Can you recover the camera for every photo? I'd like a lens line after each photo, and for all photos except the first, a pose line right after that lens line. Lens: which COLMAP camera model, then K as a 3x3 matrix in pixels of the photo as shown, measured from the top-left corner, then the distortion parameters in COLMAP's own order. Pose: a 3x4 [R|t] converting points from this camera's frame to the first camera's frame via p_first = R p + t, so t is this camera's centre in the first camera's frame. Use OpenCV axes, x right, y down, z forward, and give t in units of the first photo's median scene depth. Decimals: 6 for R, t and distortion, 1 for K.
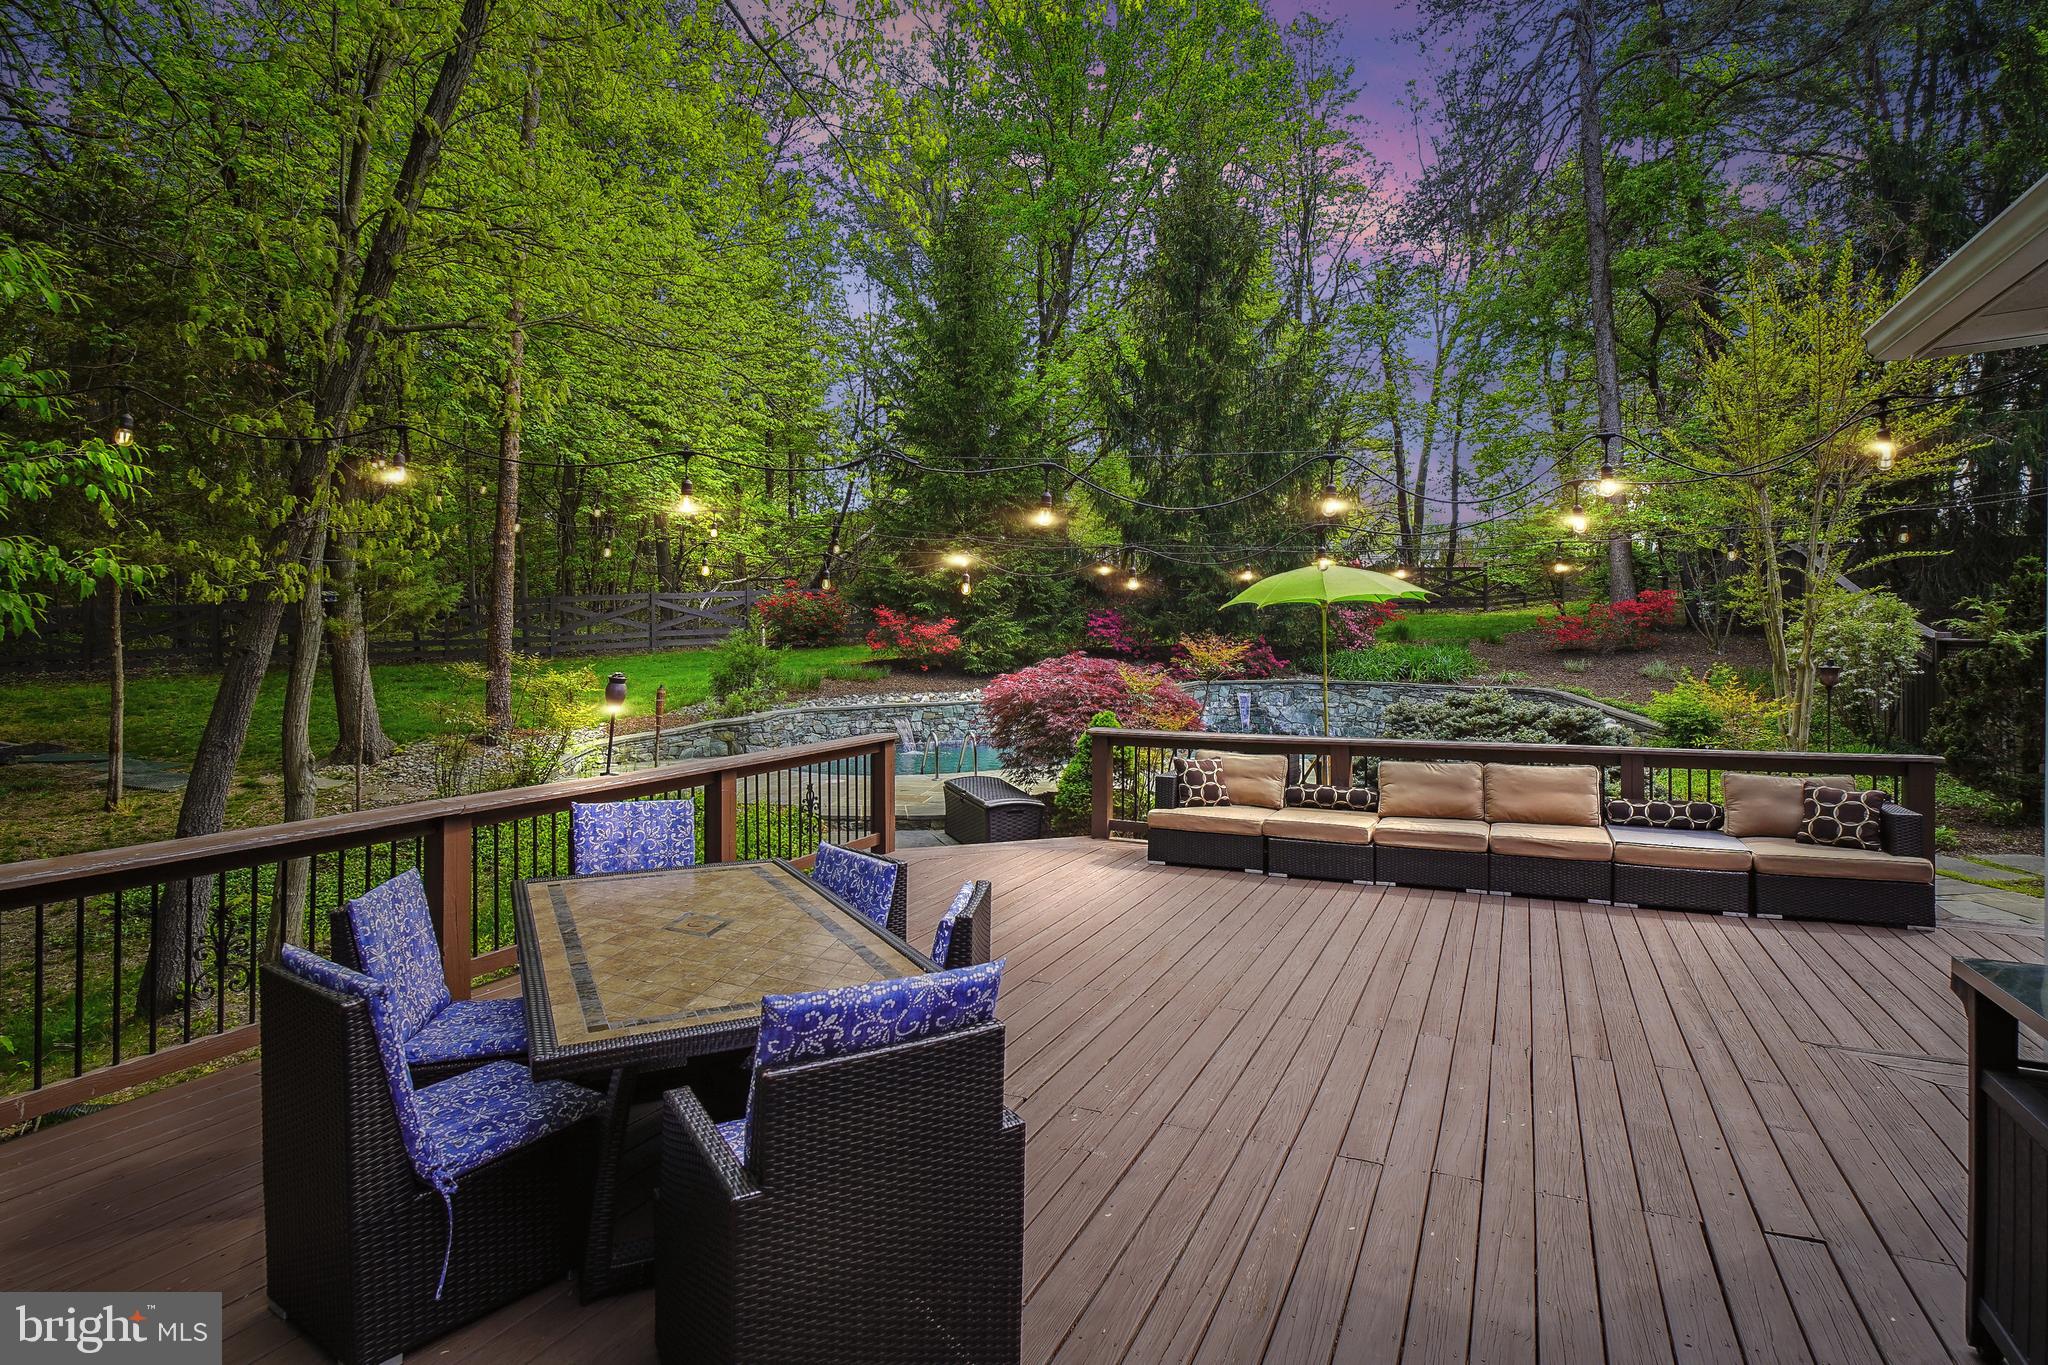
lens RADIAL K [[1088.4, 0, 1005.9], [0, 1088.4, 613.9], [0, 0, 1]] dist [0.004043, 0.000693]
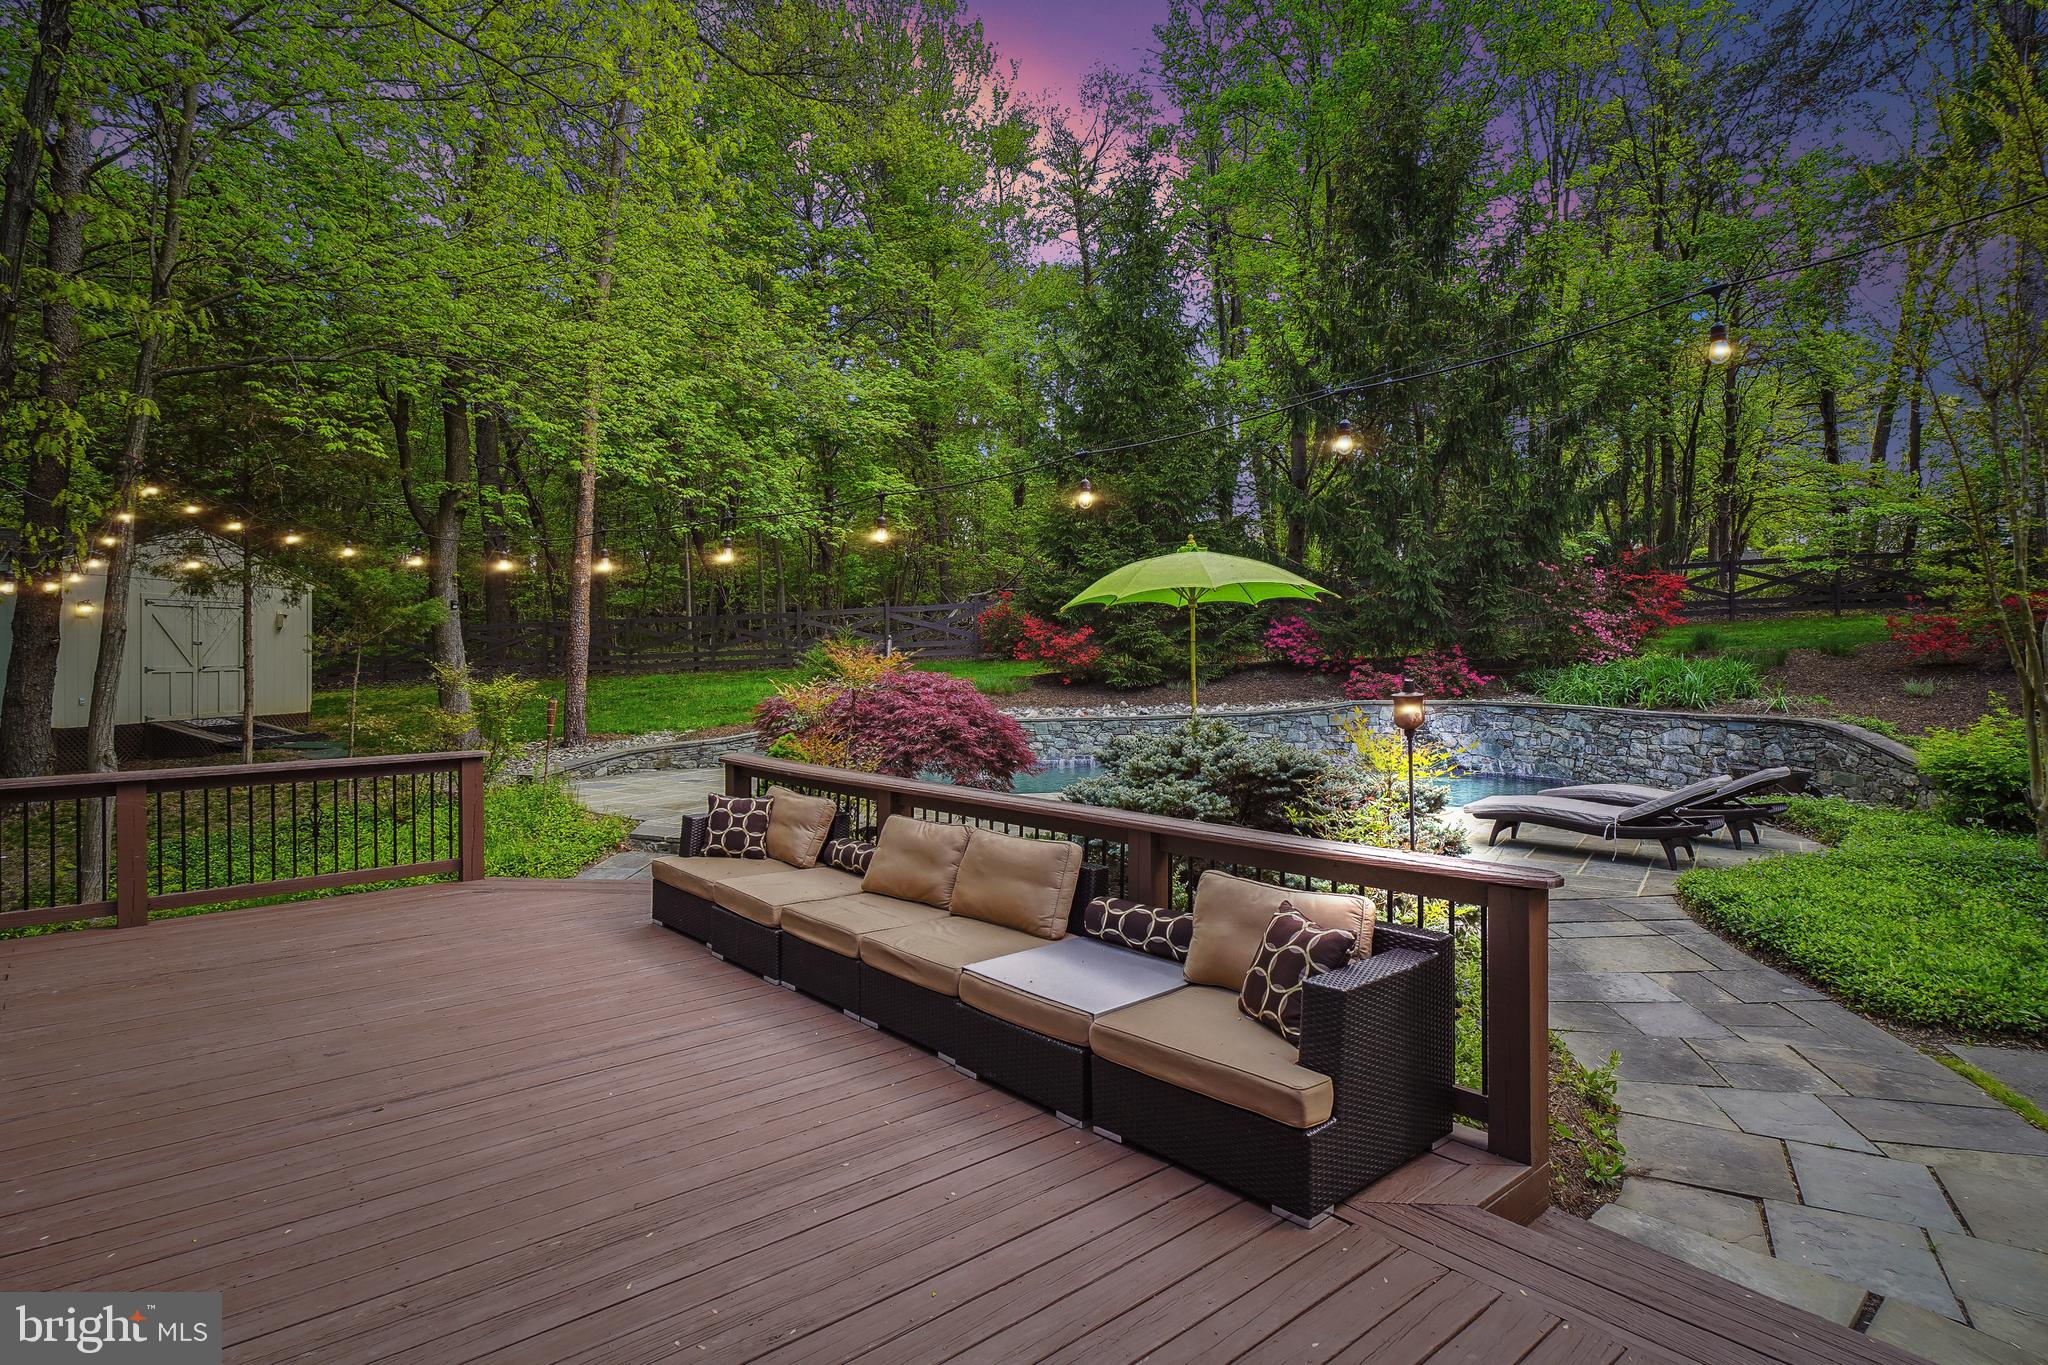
lens RADIAL K [[1065.6, 0, 1005.6], [0, 1065.6, 630.4], [0, 0, 1]] dist [0.004001, 0.000332]
pose [[0.911918, -0.009285, -0.410268, 0.331877], [0.010147, 0.999949, -0.000076, 0.006818], [0.410247, -0.004094, 0.911965, 0.182384]]
